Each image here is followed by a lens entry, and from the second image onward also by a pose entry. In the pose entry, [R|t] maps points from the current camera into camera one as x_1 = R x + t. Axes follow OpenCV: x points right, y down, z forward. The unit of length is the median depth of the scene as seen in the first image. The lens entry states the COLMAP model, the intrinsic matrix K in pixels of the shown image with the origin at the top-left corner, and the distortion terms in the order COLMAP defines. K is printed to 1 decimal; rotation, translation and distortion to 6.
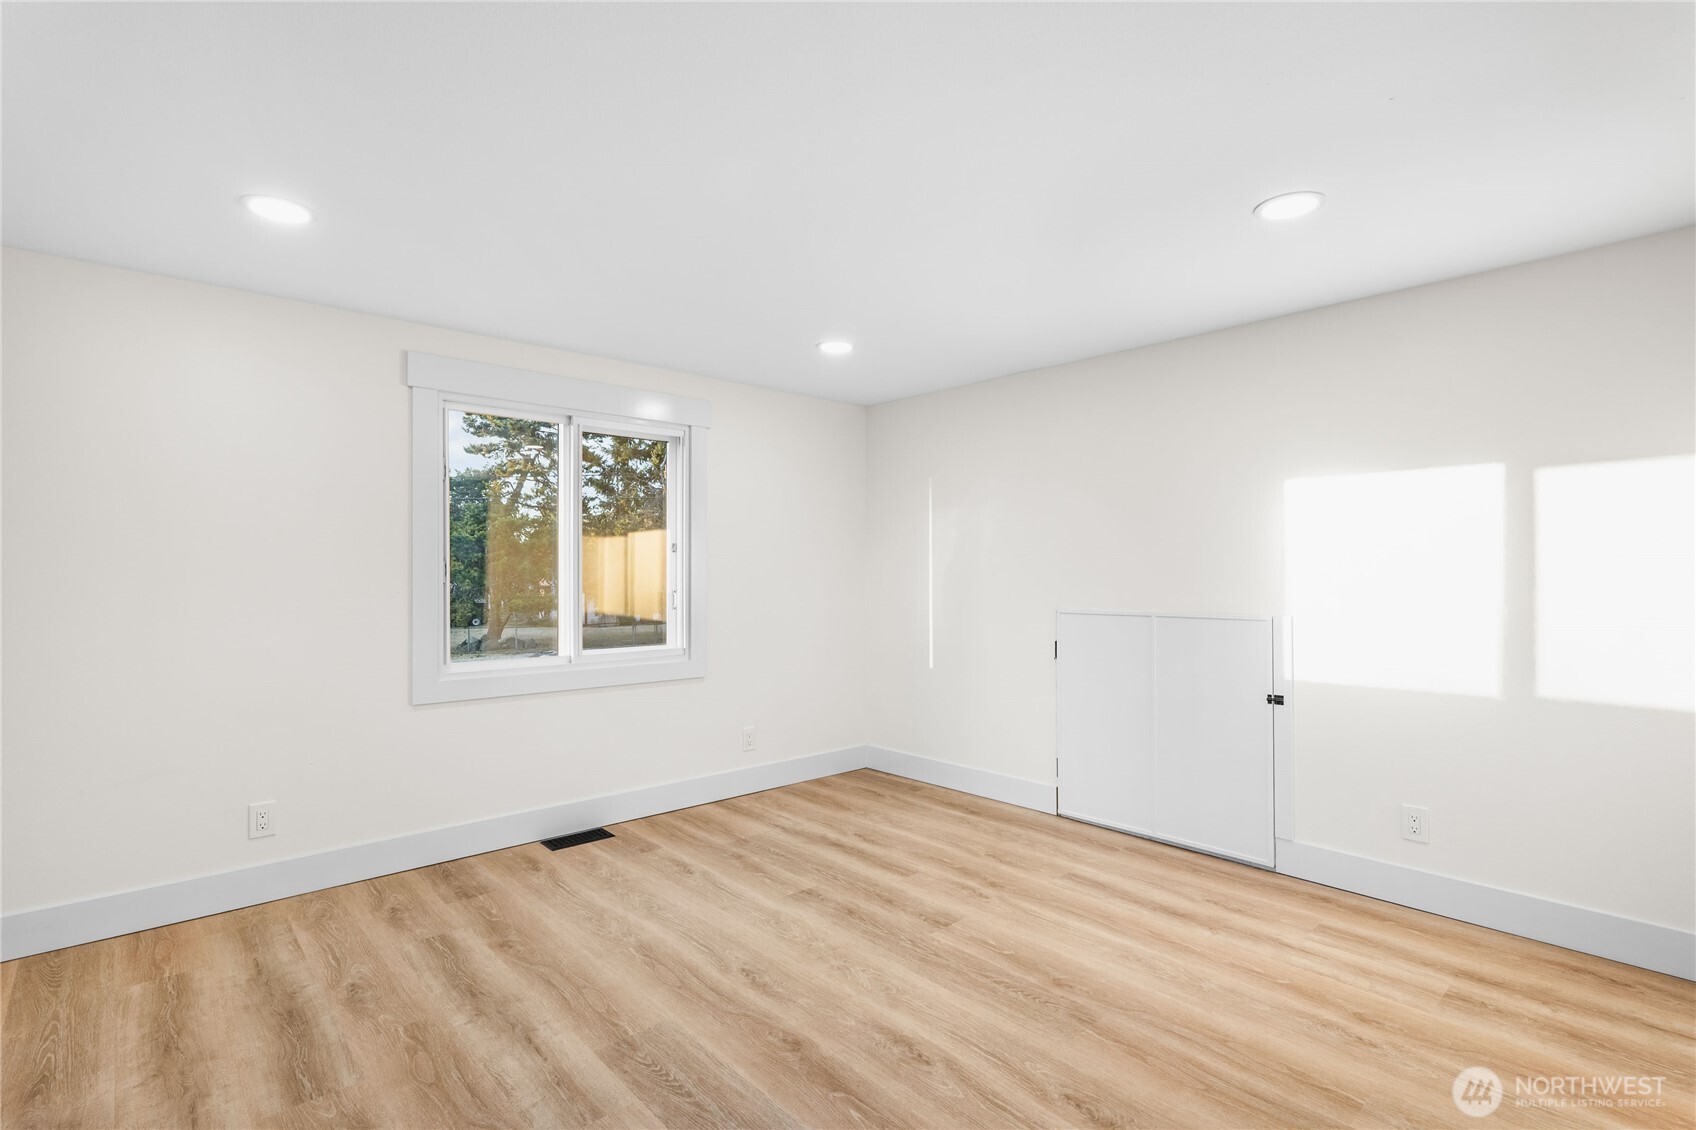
lens RADIAL K [[793.3, 0, 845.3], [0, 793.3, 564.9], [0, 0, 1]] dist [0.000582, -0.000697]
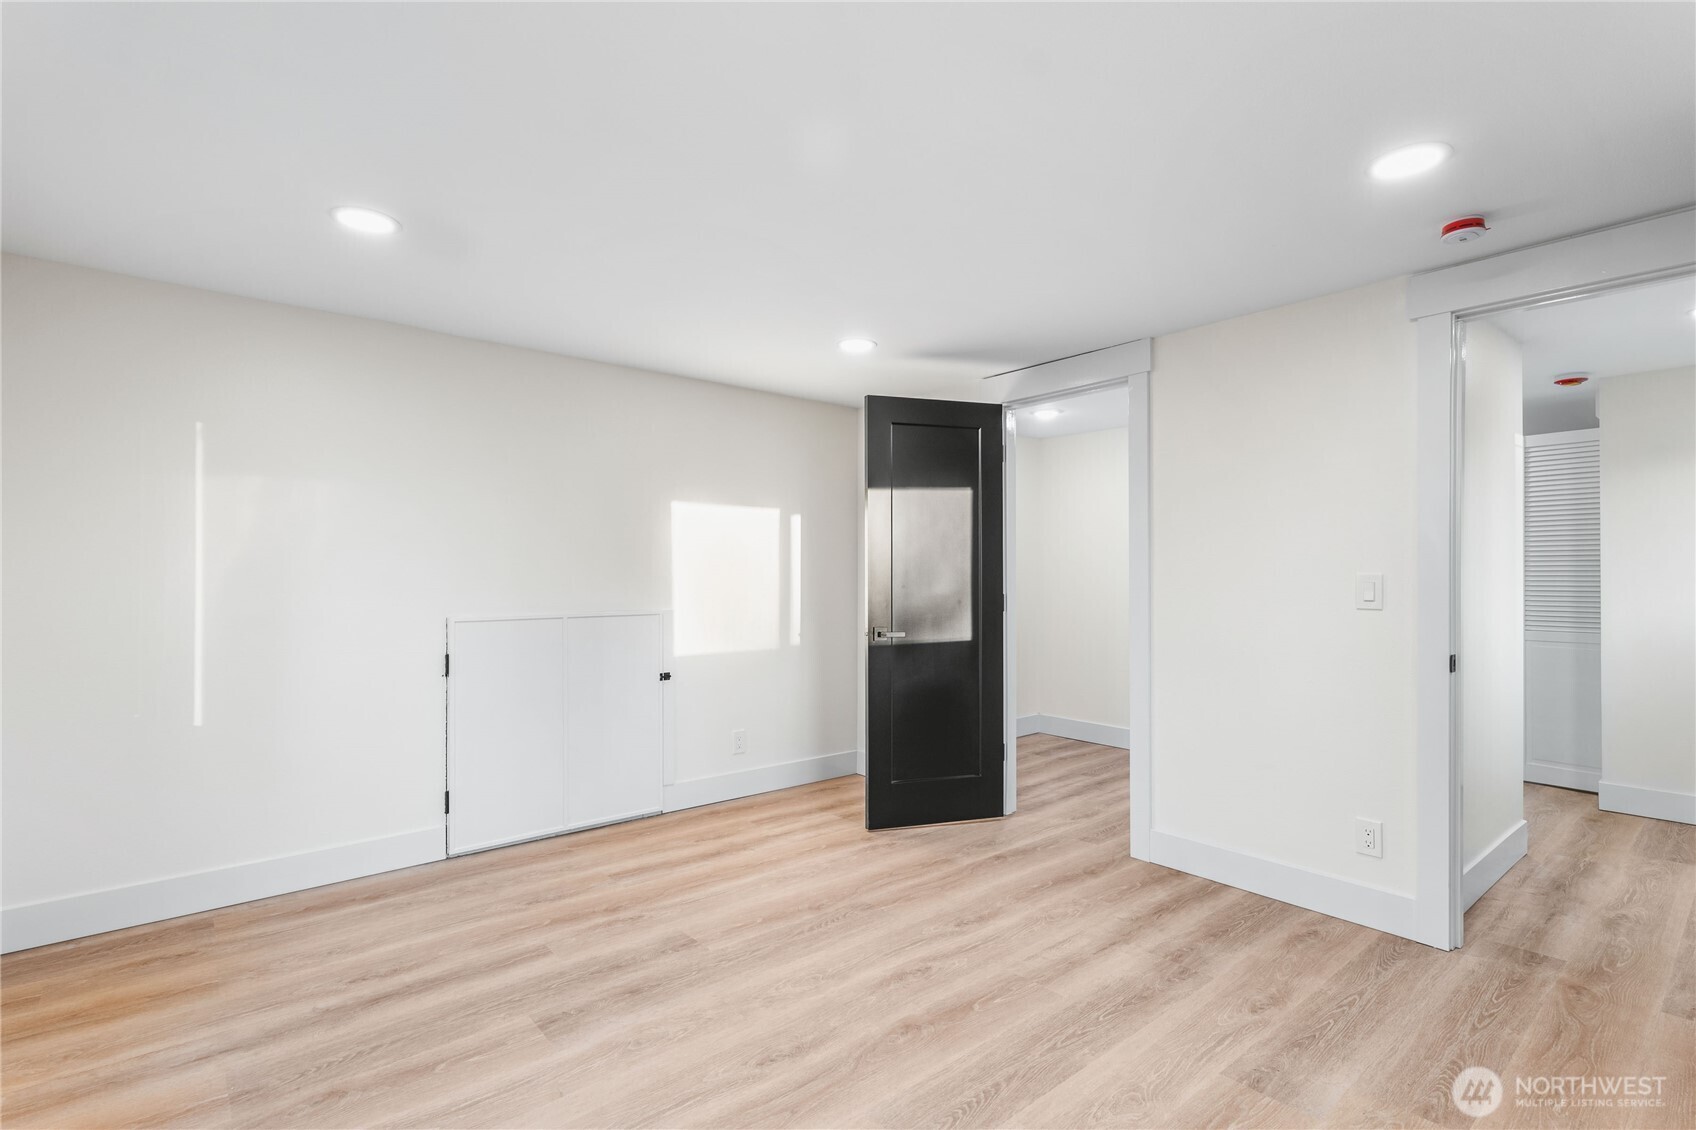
lens RADIAL K [[793.3, 0, 842.6], [0, 793.3, 576.3], [0, 0, 1]] dist [0.000582, -0.000697]
pose [[0.041055, 0.000800, 0.999157, -0.733433], [-0.012365, 0.999924, -0.000293, 0.007432], [-0.999080, -0.012343, 0.041062, 0.694135]]
